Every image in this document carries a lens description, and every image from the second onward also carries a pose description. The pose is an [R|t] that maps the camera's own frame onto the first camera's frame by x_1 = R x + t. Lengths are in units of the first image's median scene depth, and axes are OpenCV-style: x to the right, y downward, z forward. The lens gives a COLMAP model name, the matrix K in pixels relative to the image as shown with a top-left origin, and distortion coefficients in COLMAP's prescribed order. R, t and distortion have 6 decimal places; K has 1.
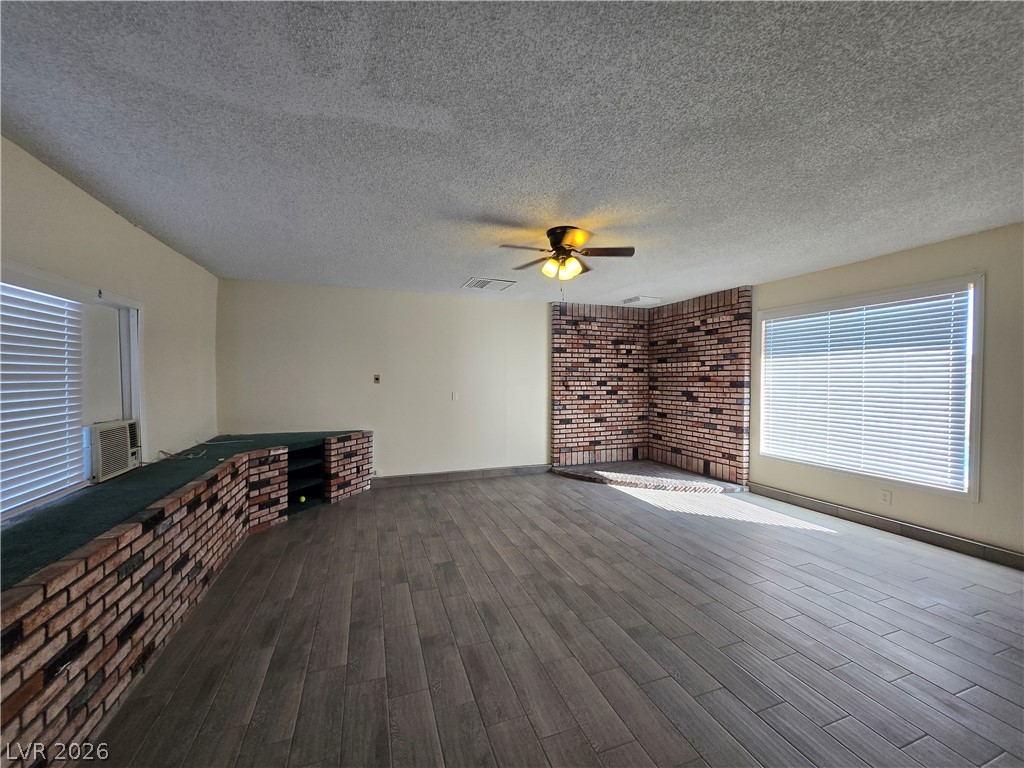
lens RADIAL K [[399.4, 0, 504.5], [0, 399.4, 385.7], [0, 0, 1]] dist [0.001788, 0.000058]
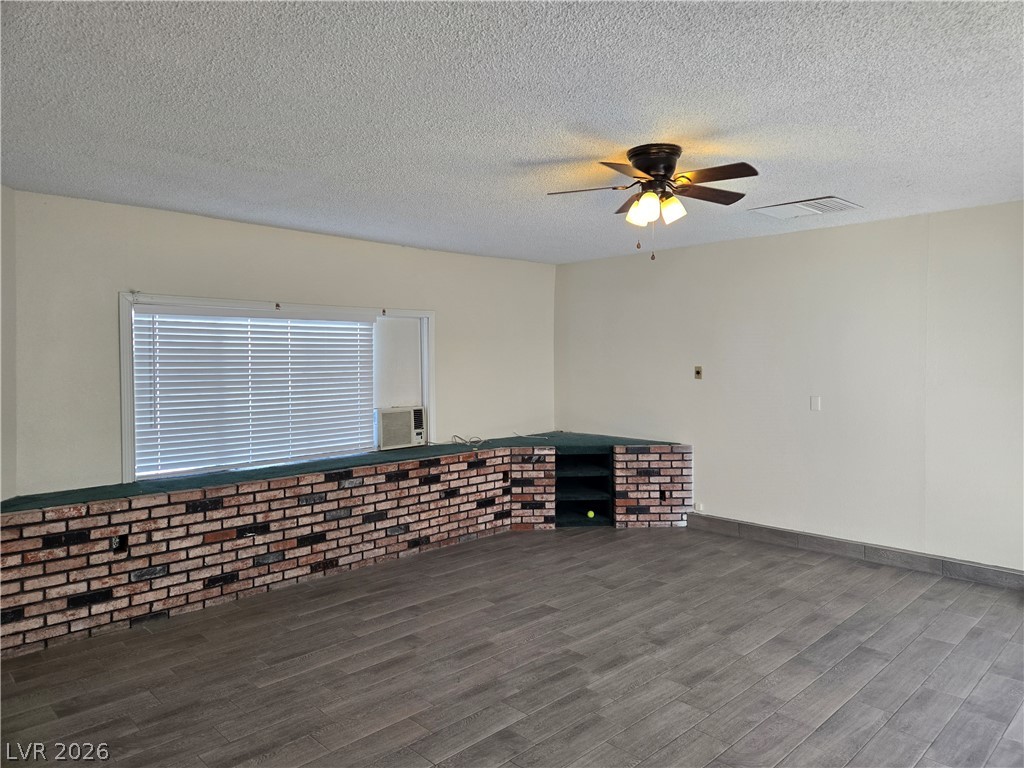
lens RADIAL K [[681.6, 0, 521.1], [0, 681.6, 374.3], [0, 0, 1]] dist [0.074356, -0.062562]
pose [[0.429298, 0.015929, -0.903023, 0.720461], [-0.010712, 0.999864, 0.012545, -0.029397], [0.903100, 0.004288, 0.429410, 0.234403]]
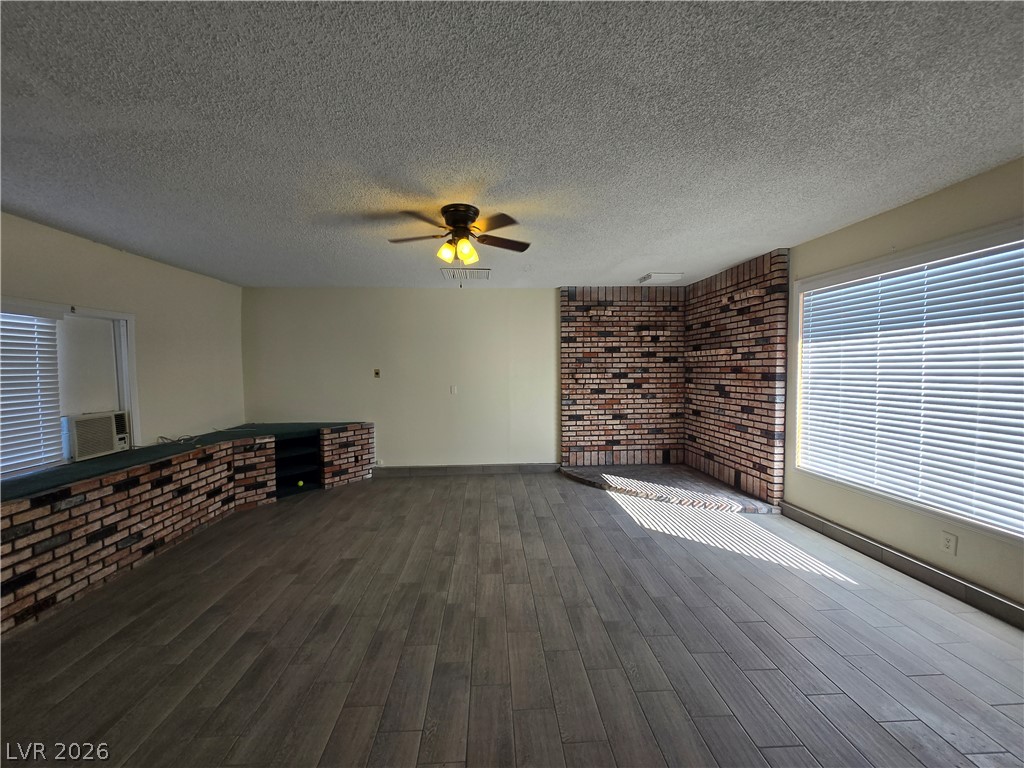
lens RADIAL K [[399.4, 0, 504.6], [0, 399.4, 385.7], [0, 0, 1]] dist [0.001788, 0.000058]
pose [[0.957336, 0.000859, -0.288976, 0.345363], [0.006493, 0.999679, 0.024483, -0.009408], [0.288905, -0.025315, 0.957023, 0.109073]]
